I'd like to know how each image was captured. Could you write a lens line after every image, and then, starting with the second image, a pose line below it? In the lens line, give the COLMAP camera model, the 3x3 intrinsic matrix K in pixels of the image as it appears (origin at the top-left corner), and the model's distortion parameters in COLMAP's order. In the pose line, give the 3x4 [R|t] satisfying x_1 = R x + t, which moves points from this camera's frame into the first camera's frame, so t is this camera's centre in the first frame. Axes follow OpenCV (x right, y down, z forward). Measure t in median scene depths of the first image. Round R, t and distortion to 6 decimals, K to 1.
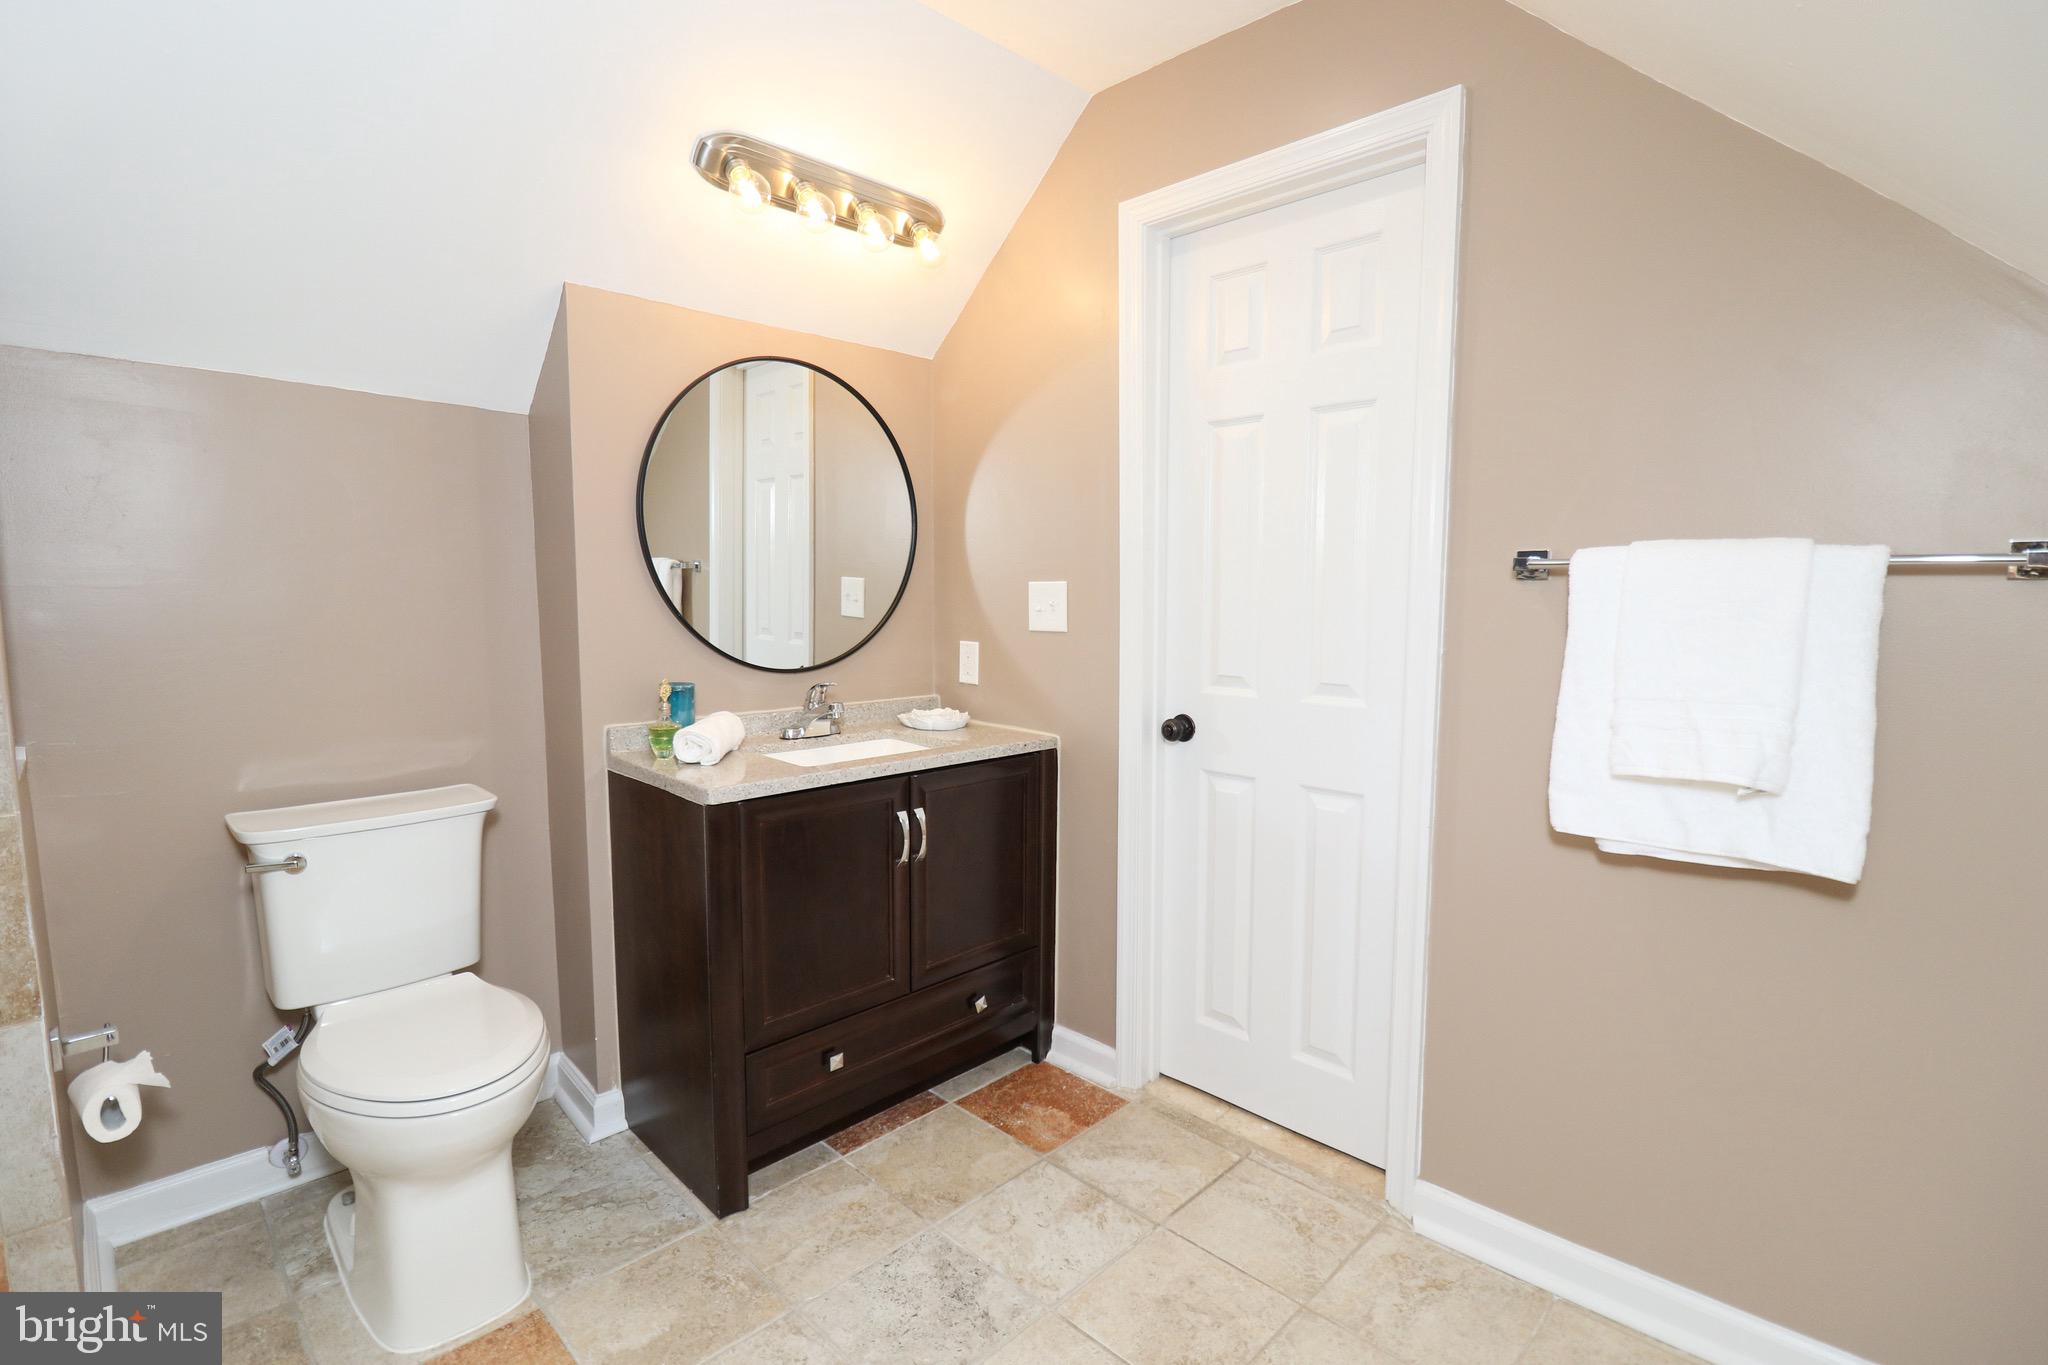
lens RADIAL K [[950.1, 0, 1026.8], [0, 950.1, 676.9], [0, 0, 1]] dist [0.003191, -0.016668]
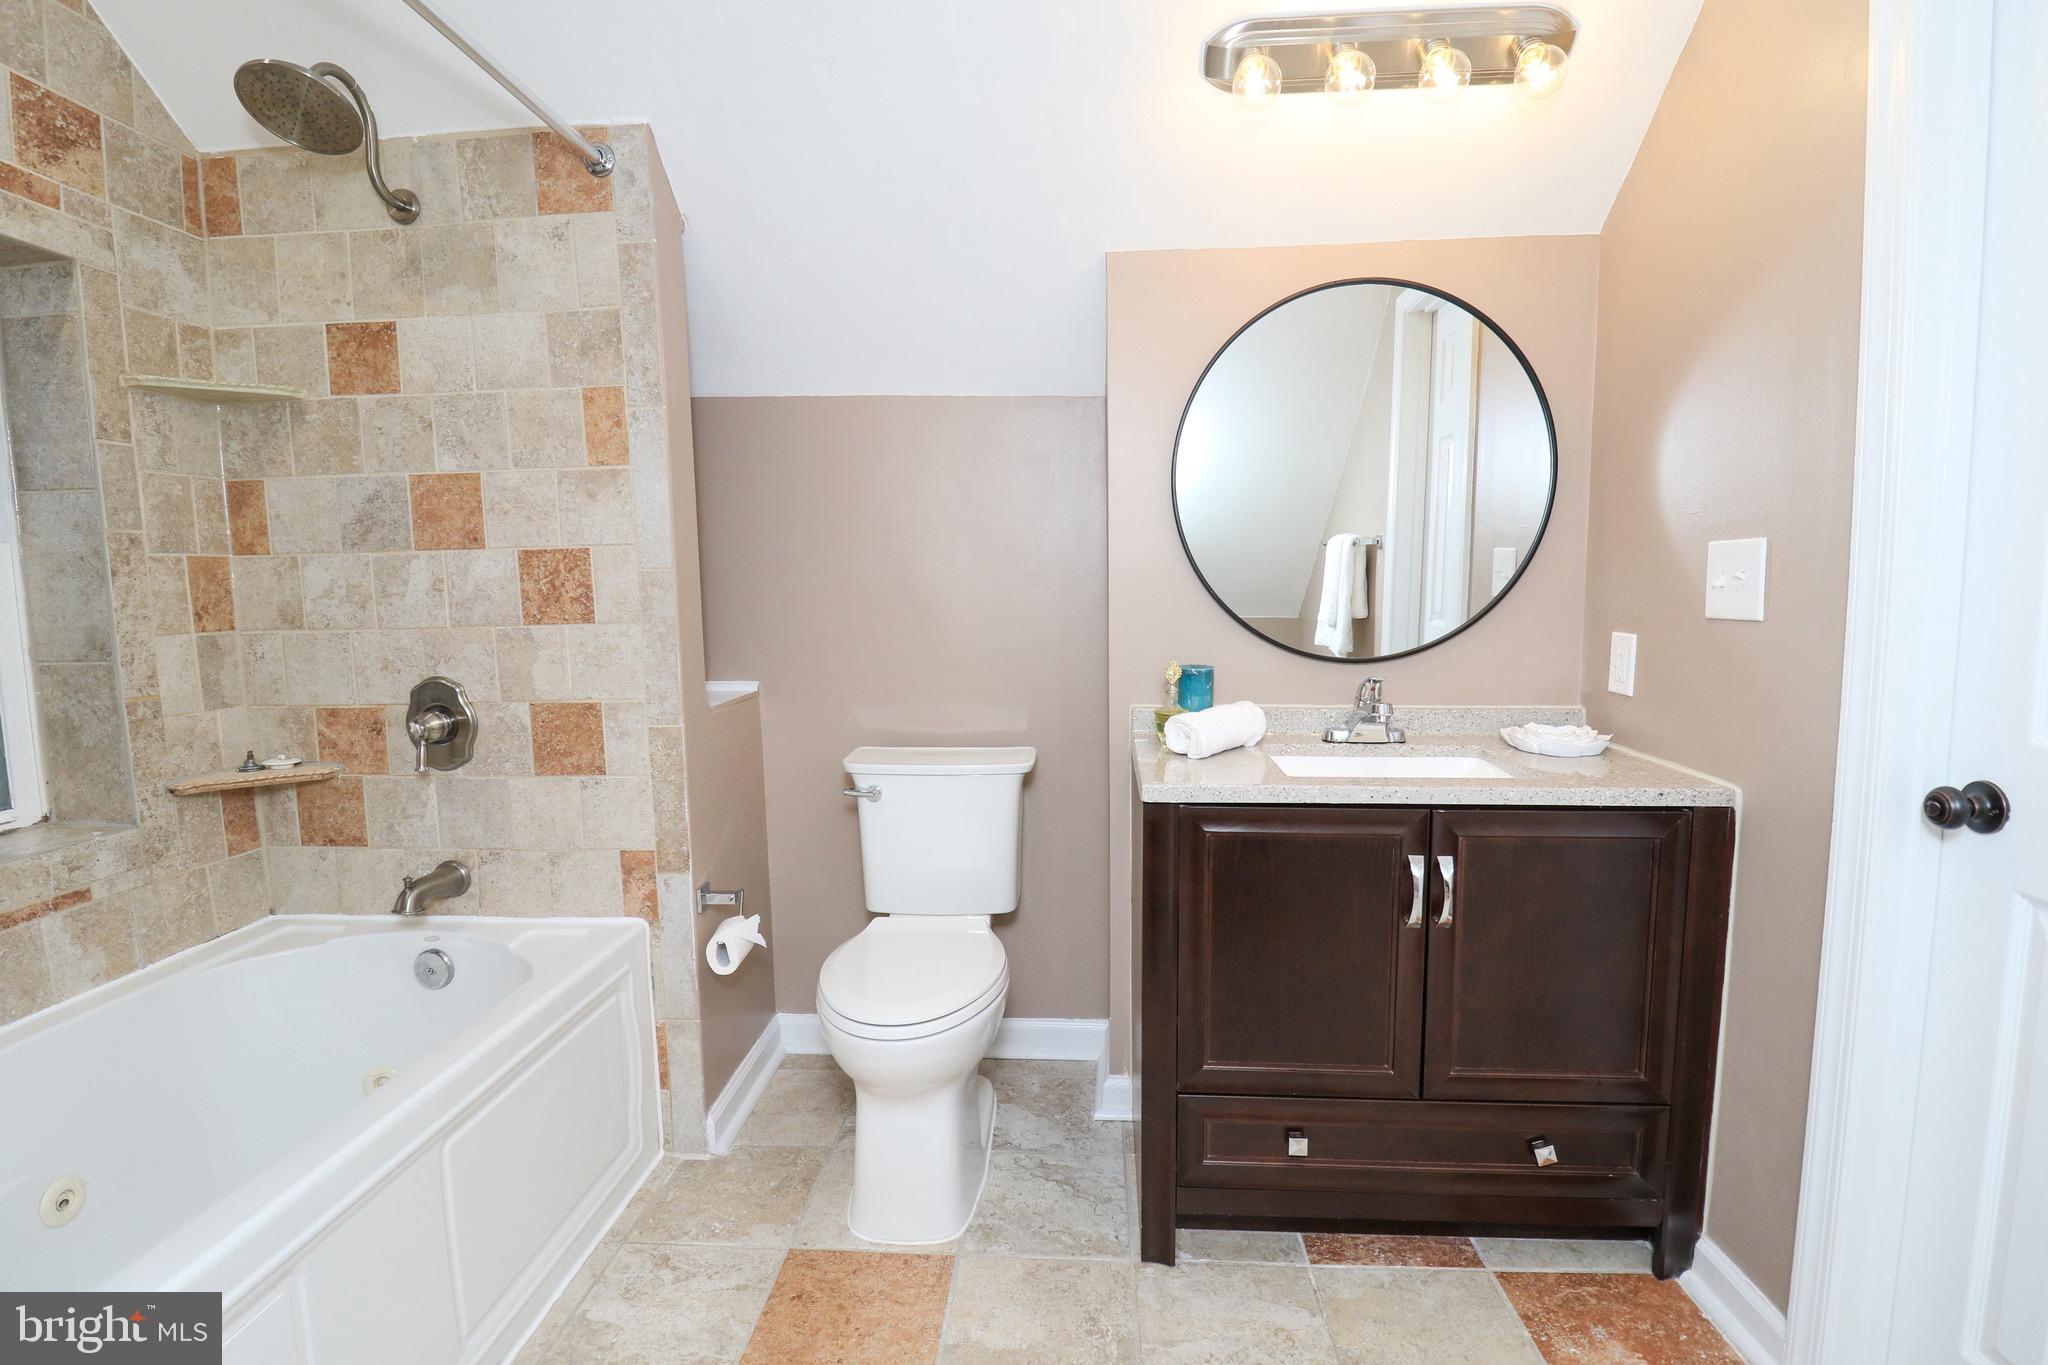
lens RADIAL K [[950.1, 0, 1026.8], [0, 950.1, 676.9], [0, 0, 1]] dist [0.003191, -0.016668]
pose [[0.659349, 0.067443, -0.748806, 0.206468], [-0.058250, 0.997557, 0.038557, -0.008126], [0.749577, 0.018196, 0.661667, 0.268505]]
